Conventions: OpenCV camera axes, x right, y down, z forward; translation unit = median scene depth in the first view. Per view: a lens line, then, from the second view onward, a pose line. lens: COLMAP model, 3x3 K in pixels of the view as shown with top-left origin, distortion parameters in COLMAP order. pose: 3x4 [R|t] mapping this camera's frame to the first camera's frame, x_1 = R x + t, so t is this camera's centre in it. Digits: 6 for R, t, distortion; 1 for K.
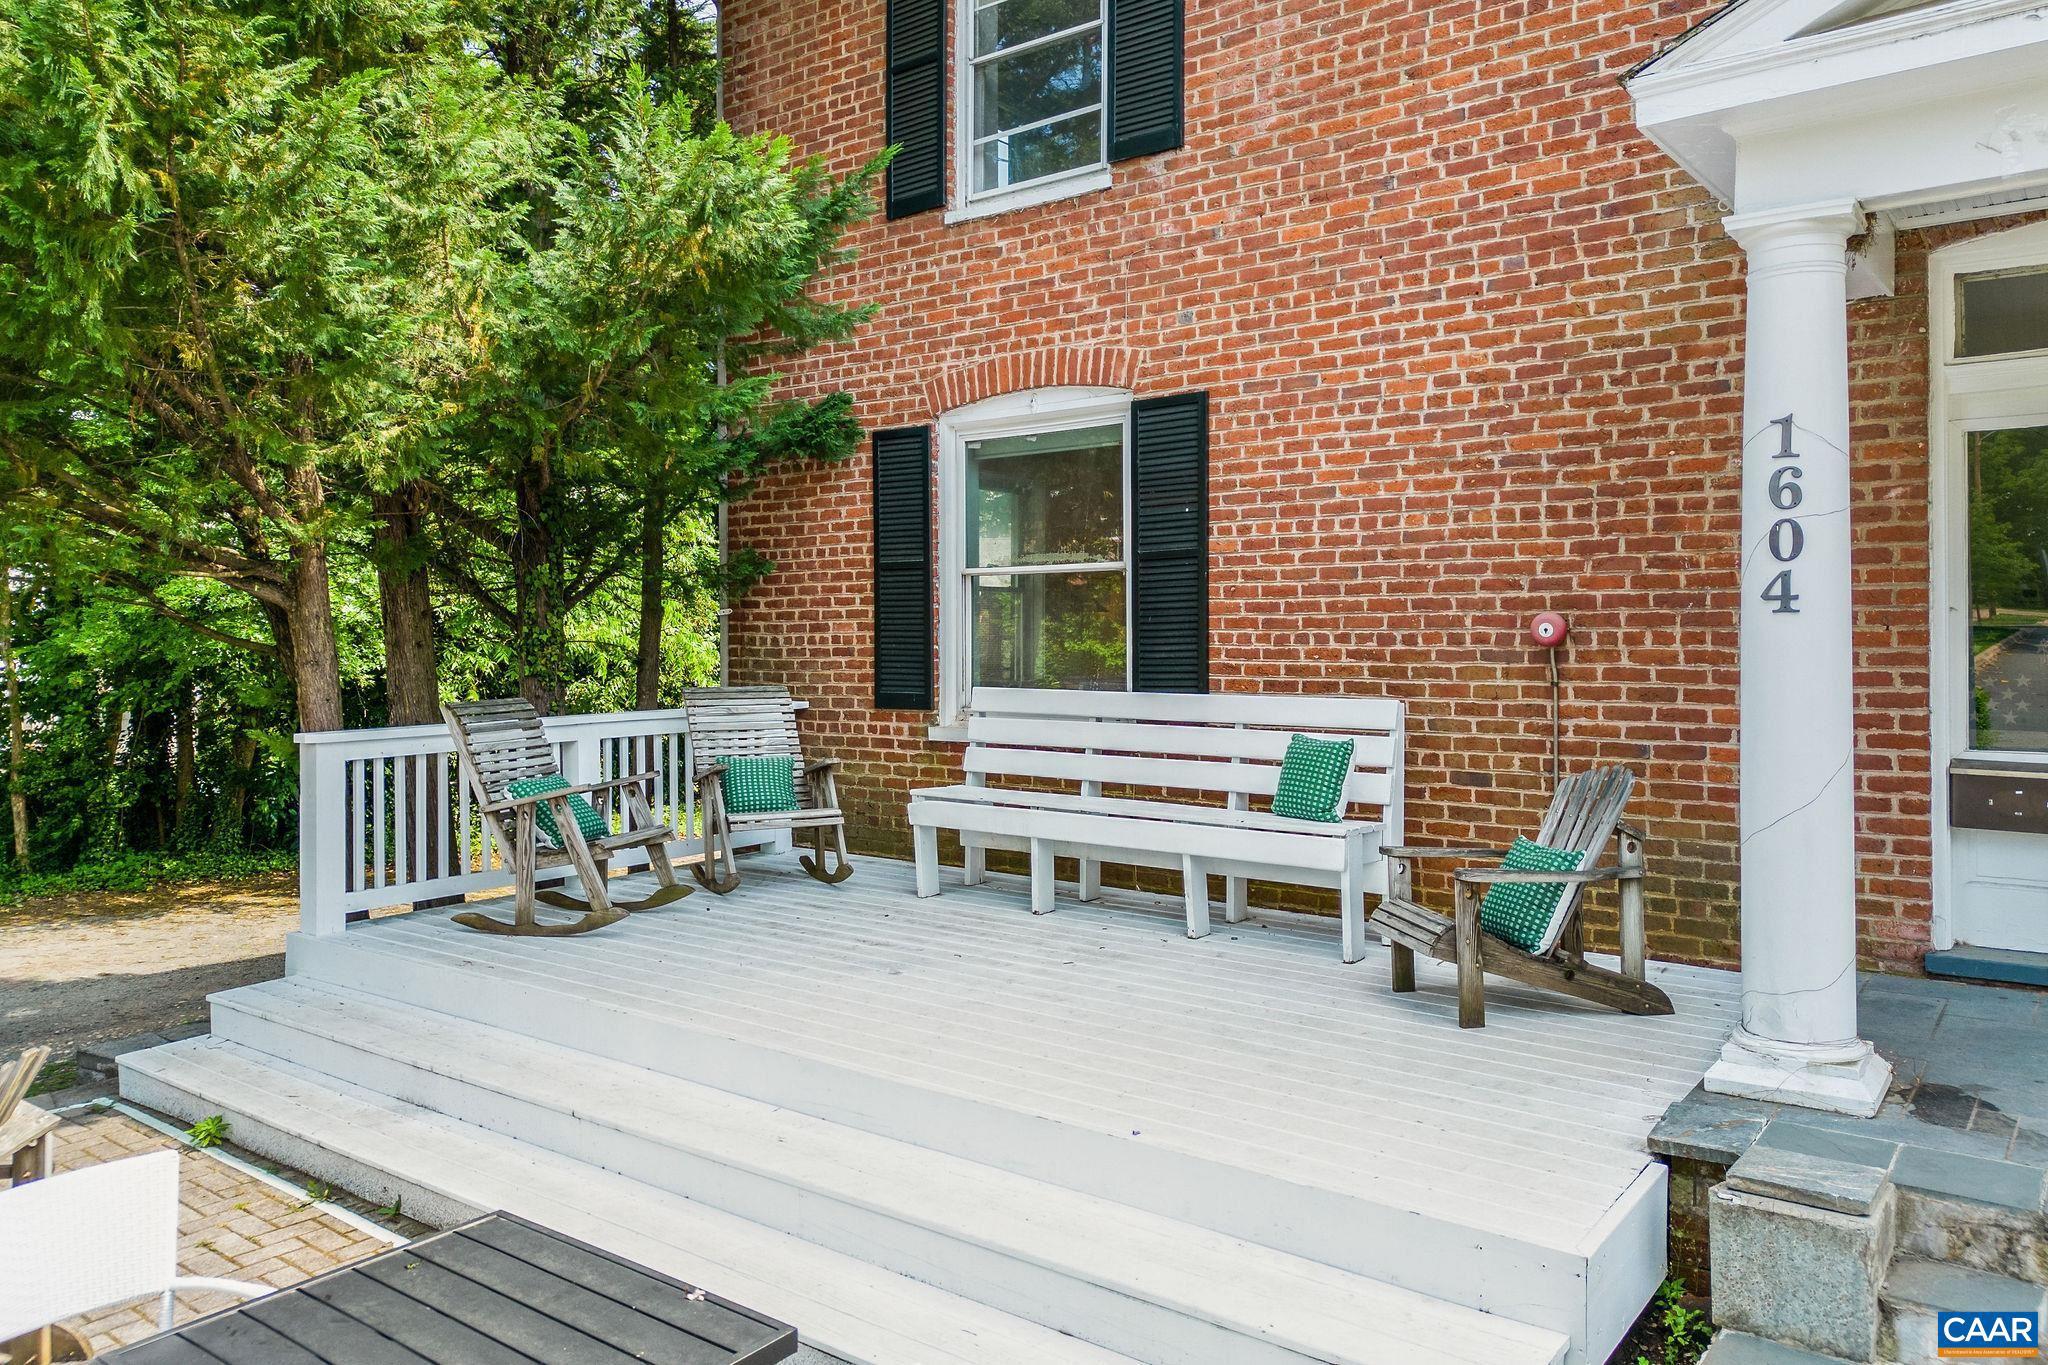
lens RADIAL K [[1451.4, 0, 1030.5], [0, 1451.4, 636.4], [0, 0, 1]] dist [0.085159, -0.124326]
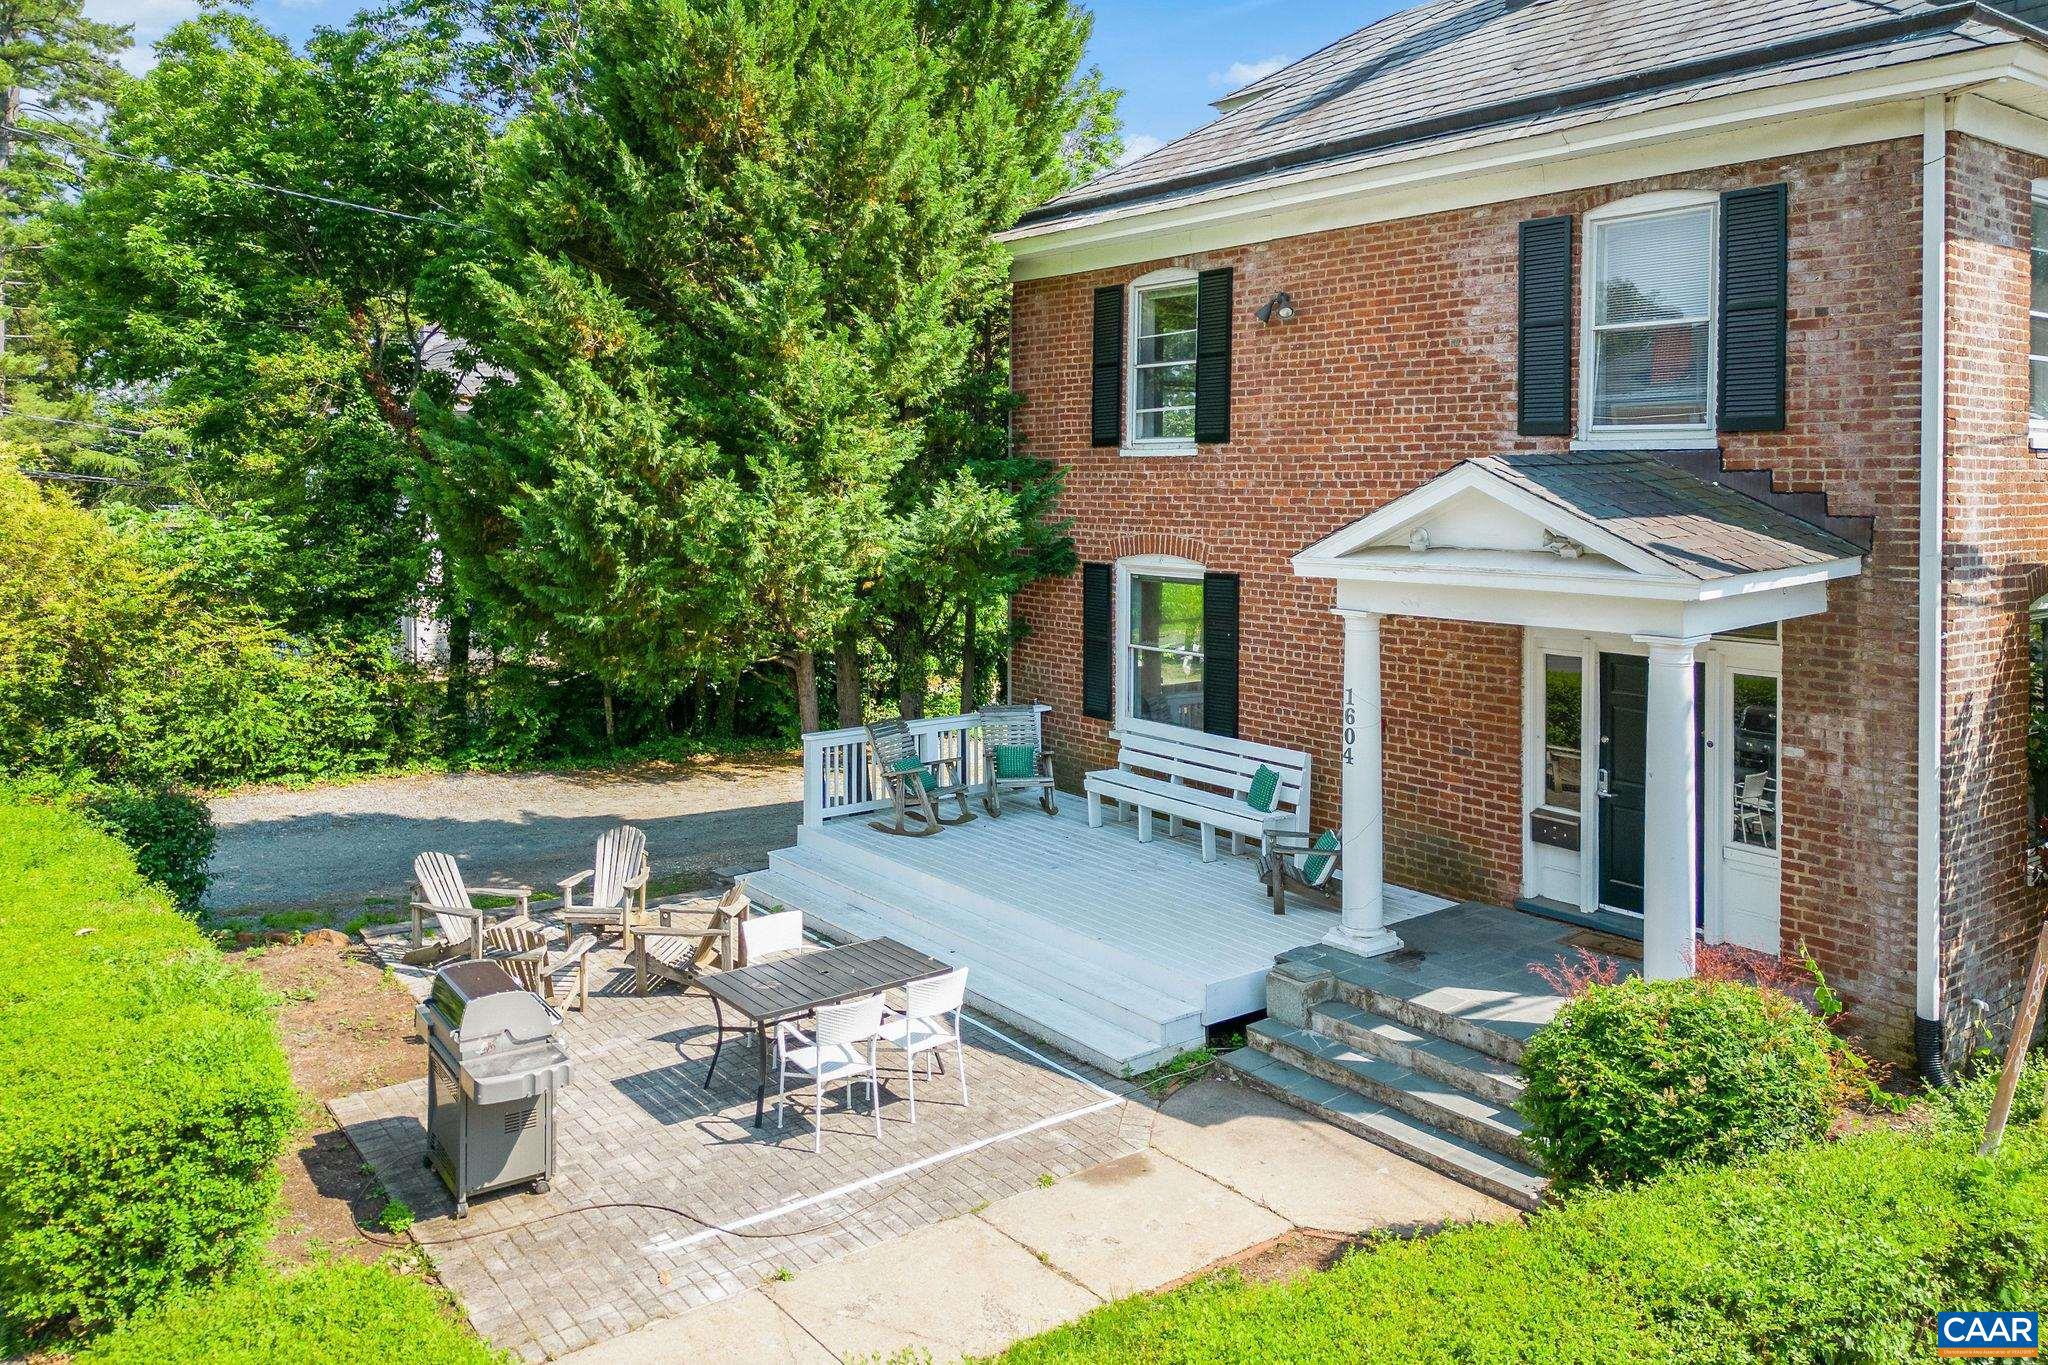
lens RADIAL K [[1518.0, 0, 985.8], [0, 1518.0, 511.6], [0, 0, 1]] dist [0.005680, -0.042374]
pose [[0.956802, 0.012930, -0.290453, 0.407472], [-0.005181, 0.999610, 0.027435, -0.324033], [0.290695, -0.024746, 0.956496, -1.056279]]
